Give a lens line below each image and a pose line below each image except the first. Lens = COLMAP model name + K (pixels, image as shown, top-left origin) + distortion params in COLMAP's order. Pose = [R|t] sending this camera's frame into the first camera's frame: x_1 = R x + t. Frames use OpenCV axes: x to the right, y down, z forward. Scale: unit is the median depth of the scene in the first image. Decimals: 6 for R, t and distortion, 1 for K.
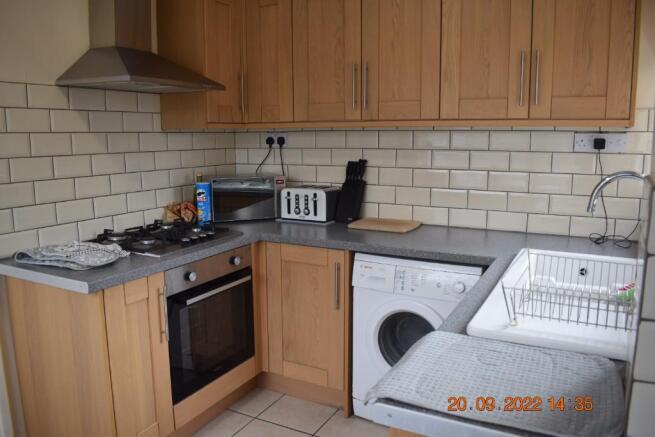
lens RADIAL K [[517.3, 0, 334.9], [0, 517.3, 221.0], [0, 0, 1]] dist [-0.088470, 0.012563]
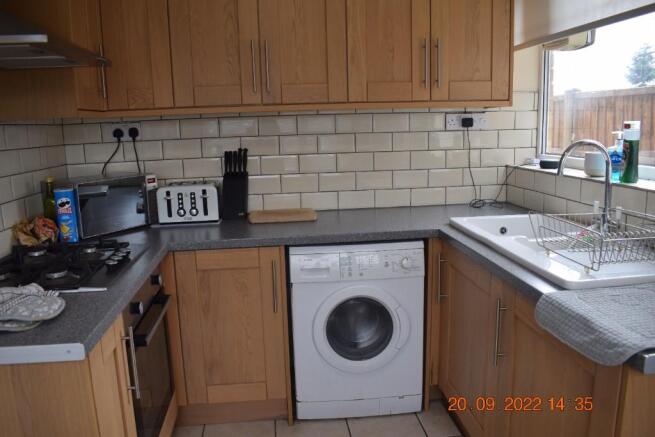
lens RADIAL K [[517.3, 0, 334.9], [0, 517.3, 221.0], [0, 0, 1]] dist [-0.088470, 0.012563]
pose [[0.828328, -0.125558, 0.545993, -0.339047], [0.116211, 0.991873, 0.051789, -0.020378], [-0.548059, 0.020552, 0.836187, 0.155182]]
